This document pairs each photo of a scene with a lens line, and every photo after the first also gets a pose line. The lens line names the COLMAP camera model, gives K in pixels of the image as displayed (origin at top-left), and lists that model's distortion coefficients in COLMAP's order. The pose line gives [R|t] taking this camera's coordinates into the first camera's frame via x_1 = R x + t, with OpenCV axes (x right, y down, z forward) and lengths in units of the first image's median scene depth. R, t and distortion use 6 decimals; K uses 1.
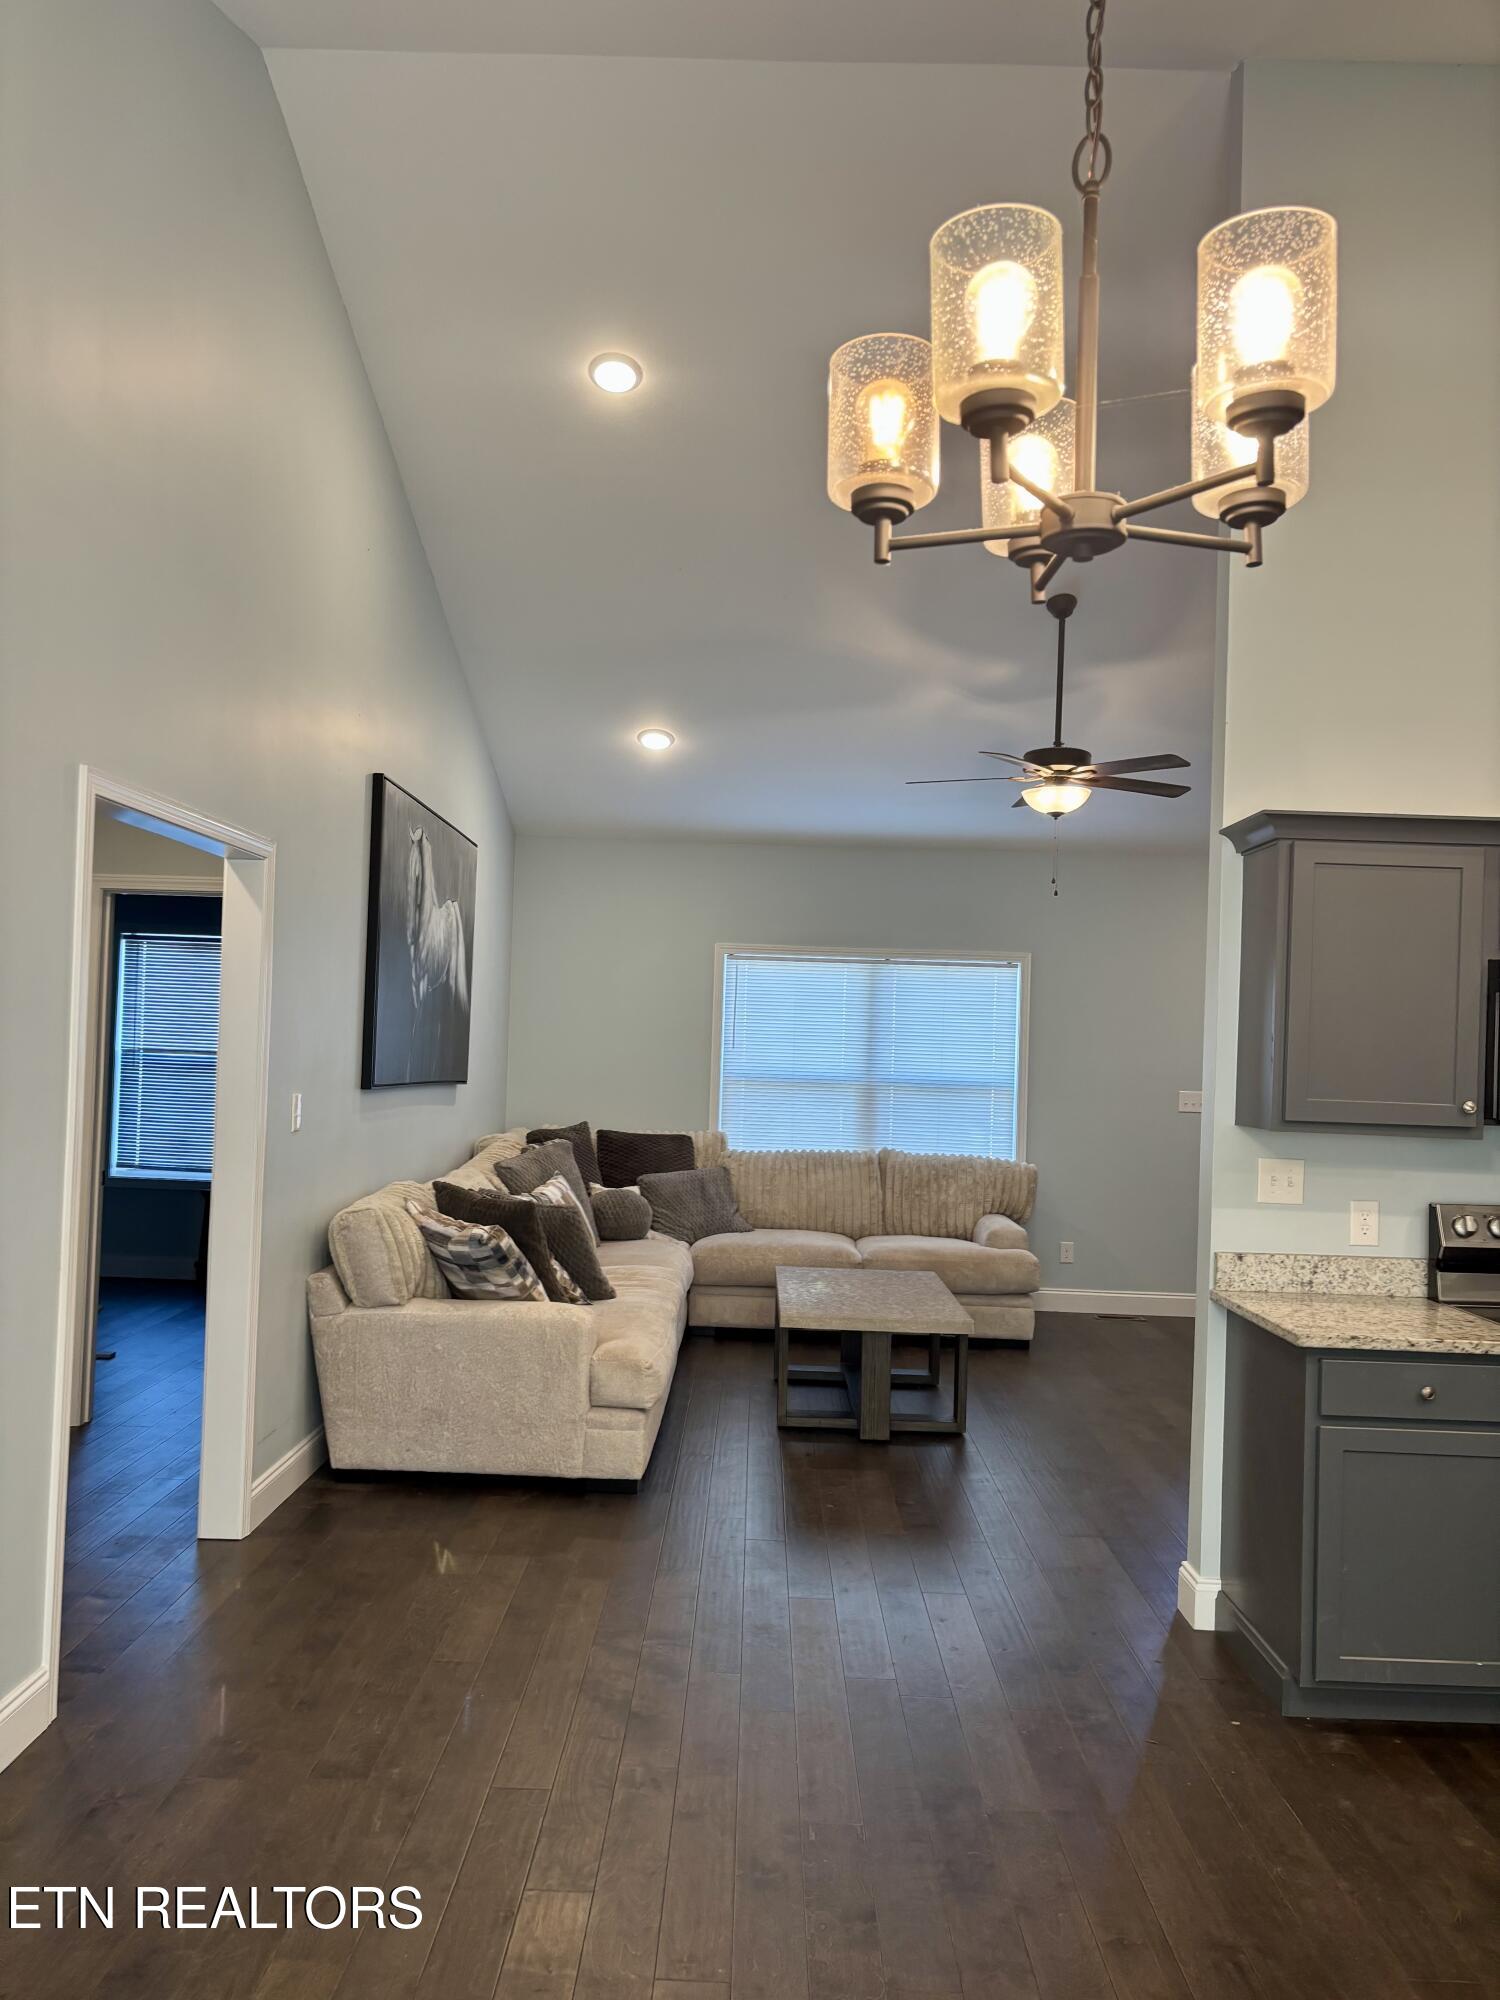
lens RADIAL K [[1525.8, 0, 752.4], [0, 1525.8, 1019.5], [0, 0, 1]] dist [0.054770, -0.040033]
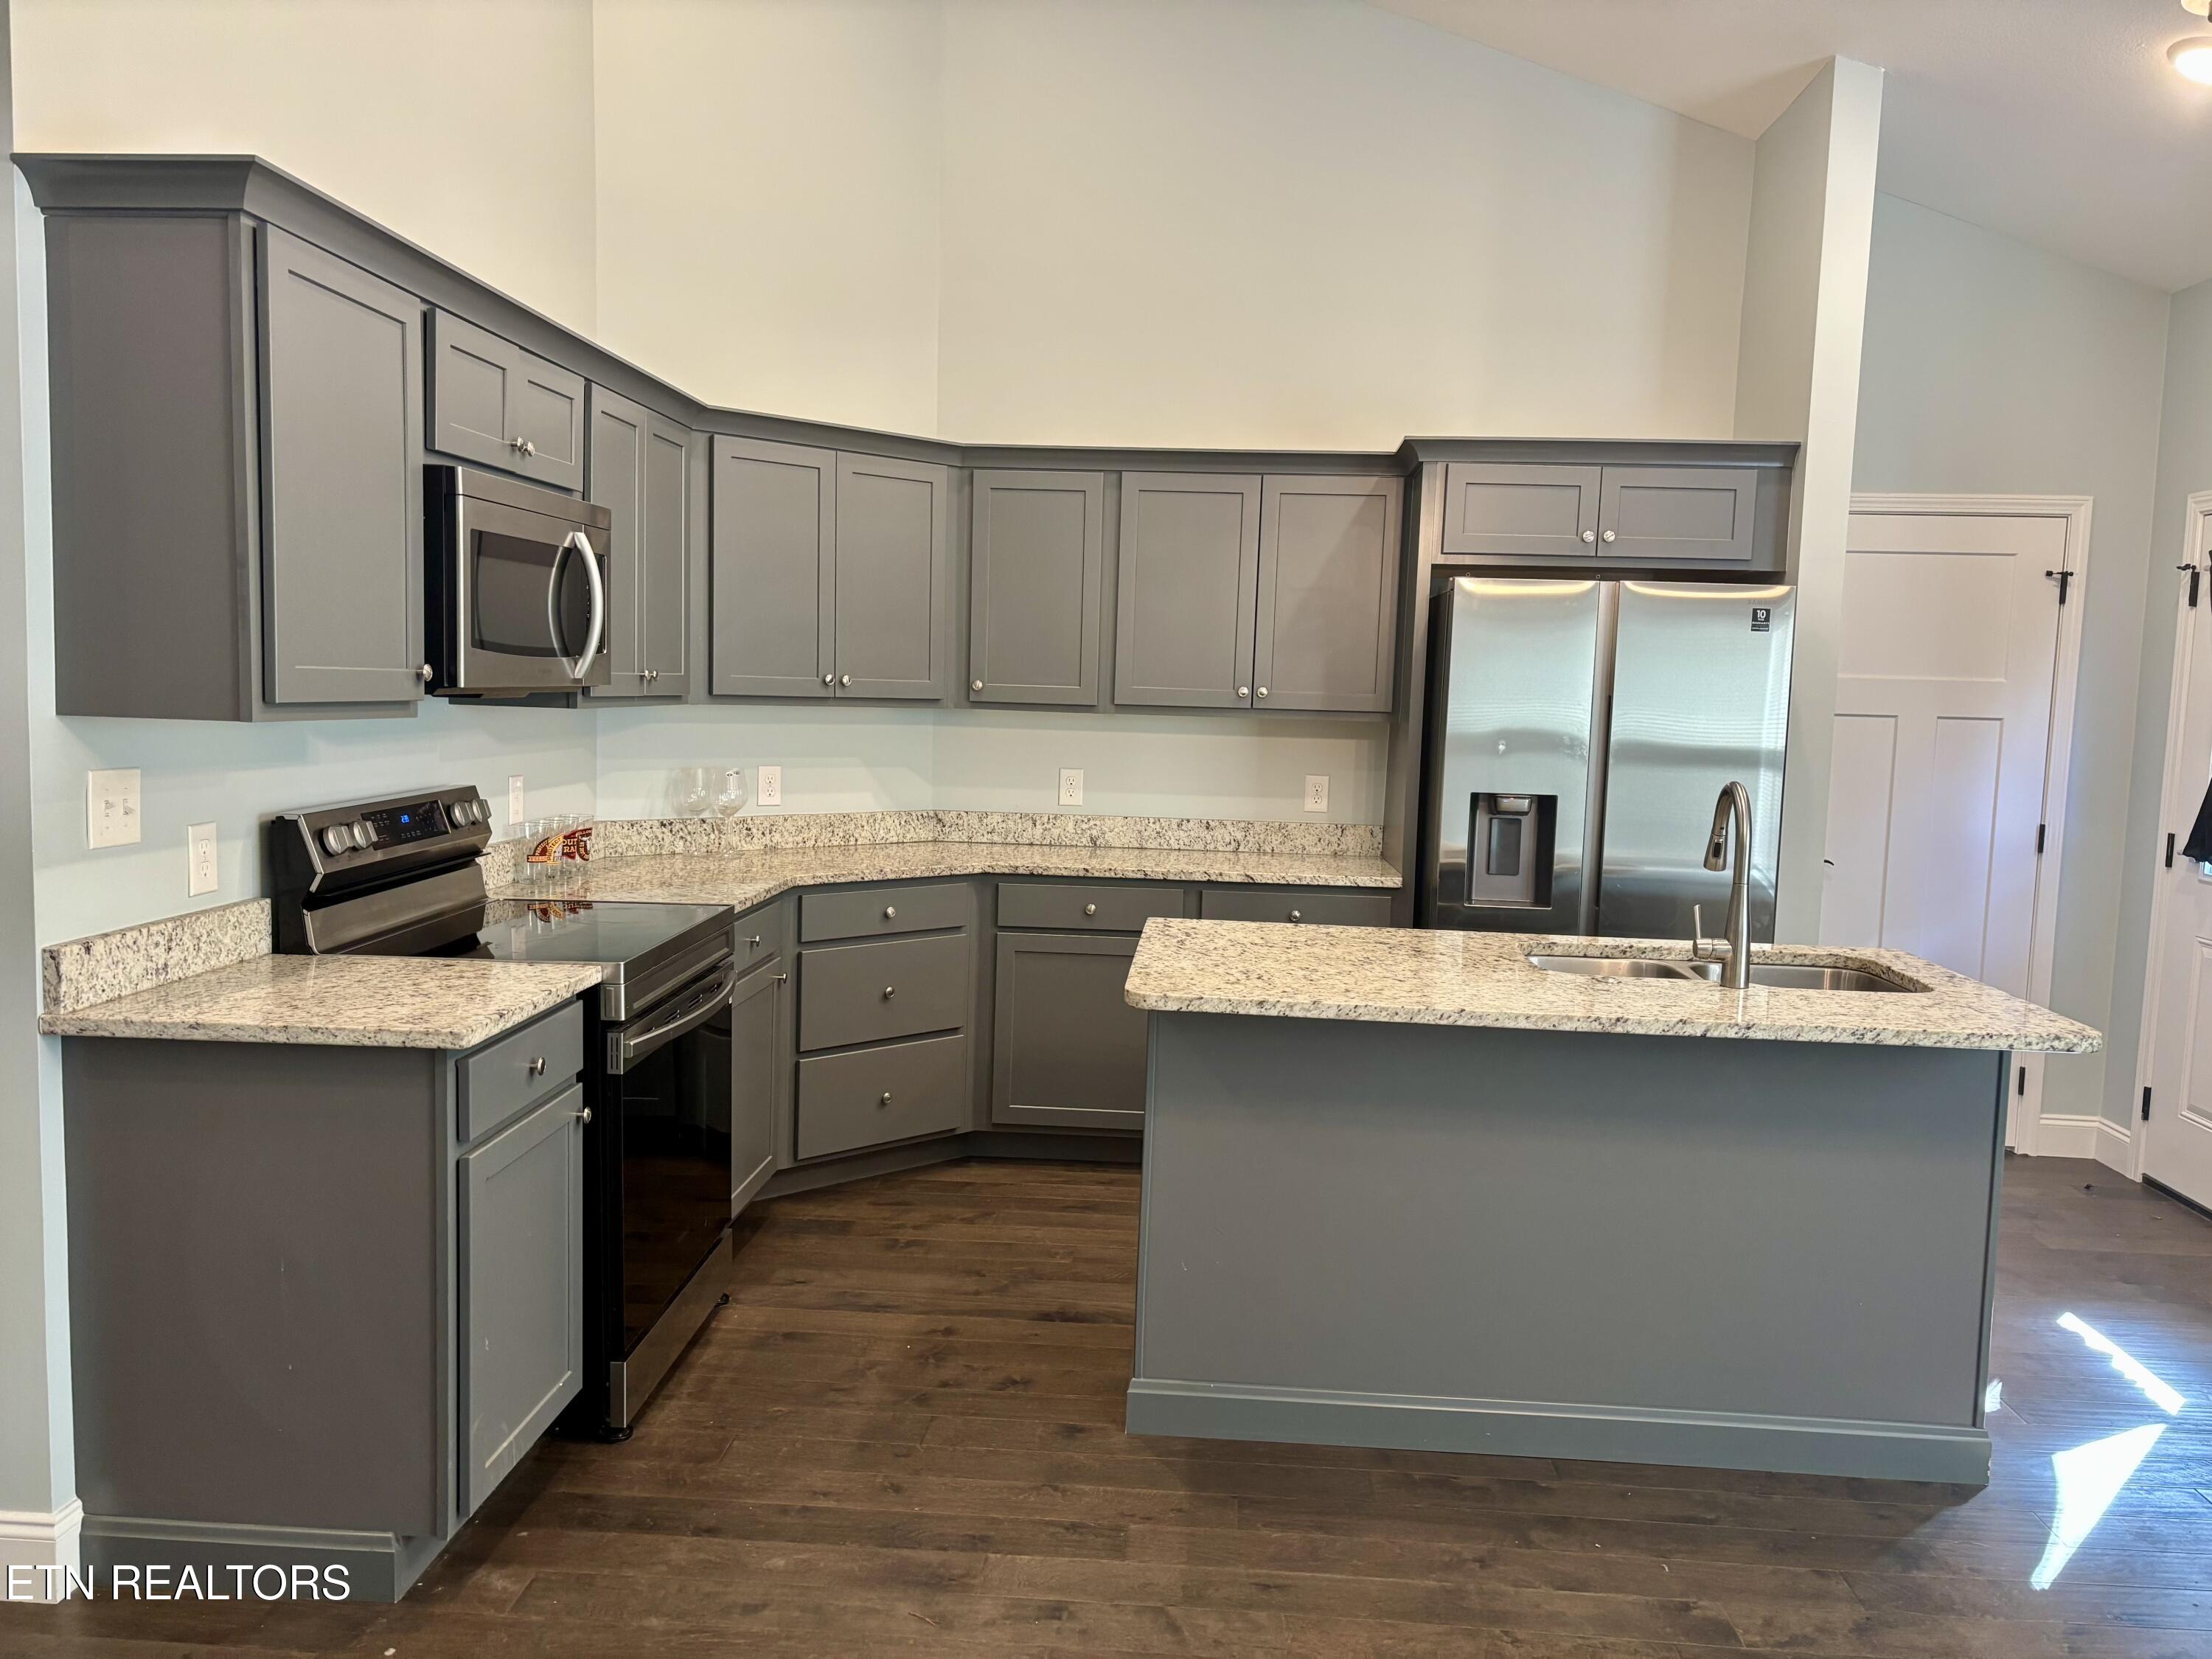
lens RADIAL K [[1687.6, 0, 1120.3], [0, 1687.6, 836.7], [0, 0, 1]] dist [0.054770, -0.040033]
pose [[0.064684, -0.128718, 0.989569, -0.281005], [-0.040539, 0.990489, 0.131488, 0.014707], [-0.997082, -0.048621, 0.058851, 0.582667]]
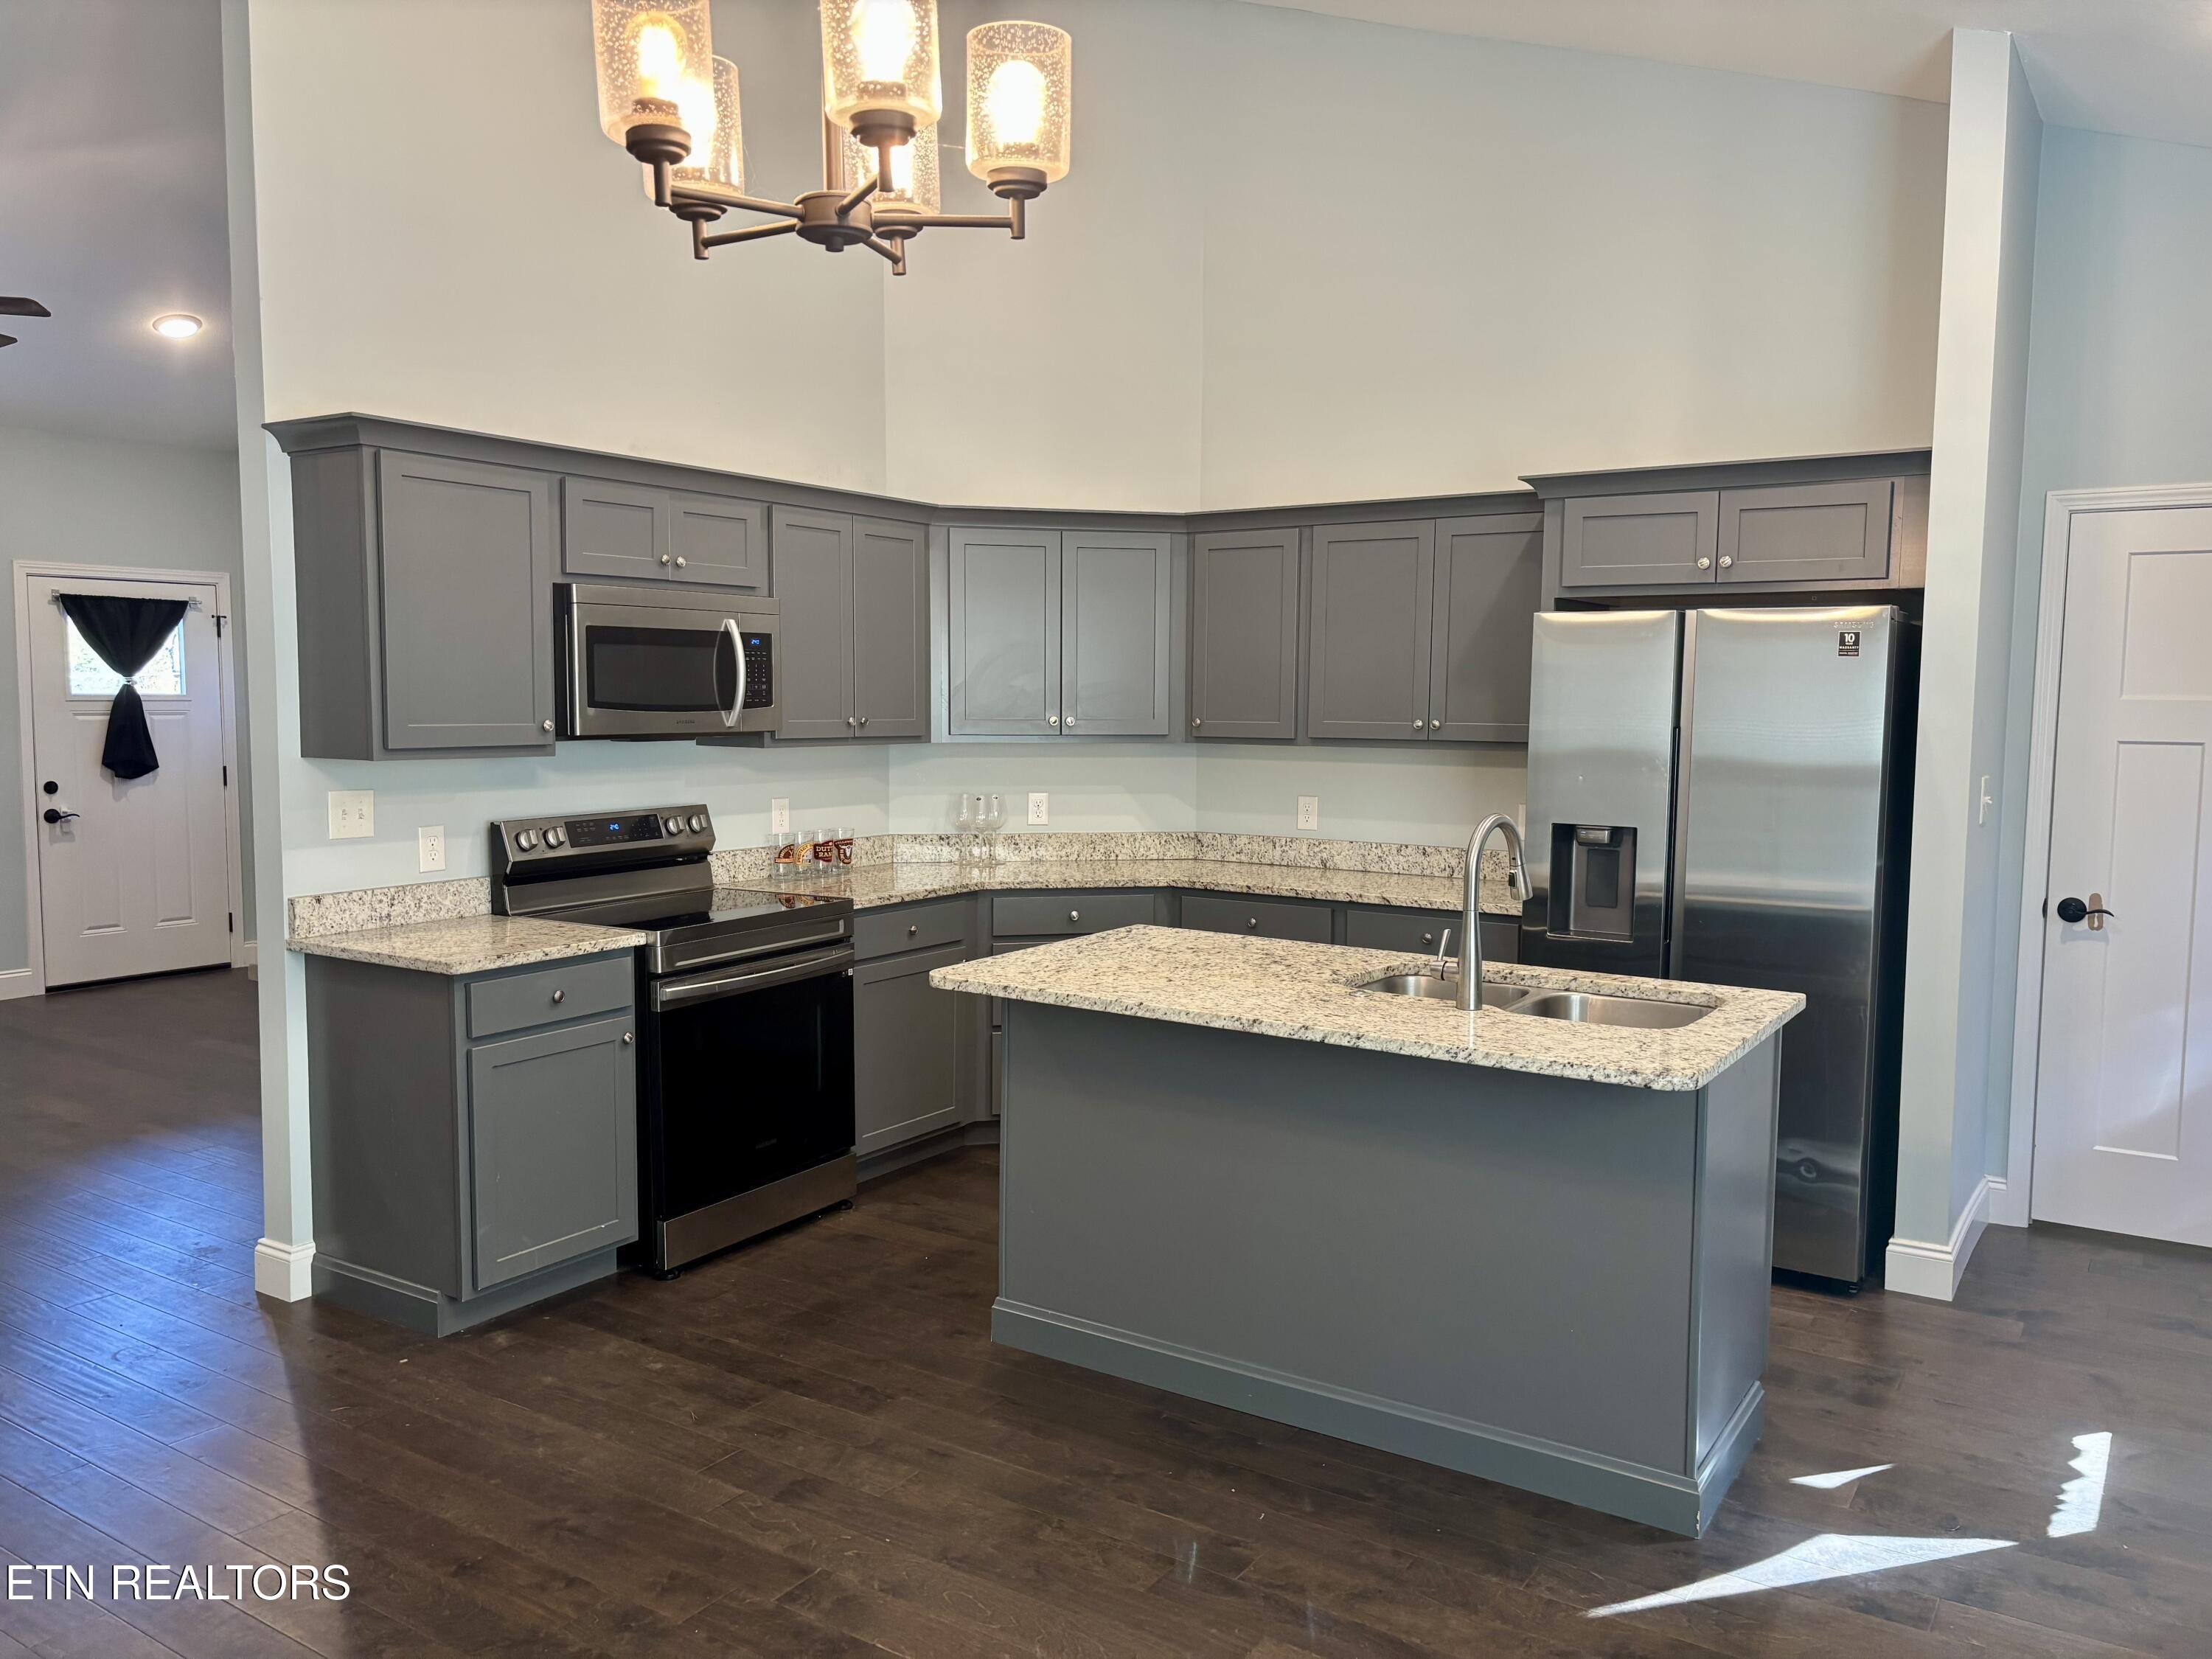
lens RADIAL K [[1687.6, 0, 1102.9], [0, 1687.6, 832.1], [0, 0, 1]] dist [0.054770, -0.040033]
pose [[0.556293, -0.103768, 0.824482, -0.261189], [0.002133, 0.992348, 0.123456, -0.011473], [-0.830984, -0.066919, 0.552257, 0.043636]]
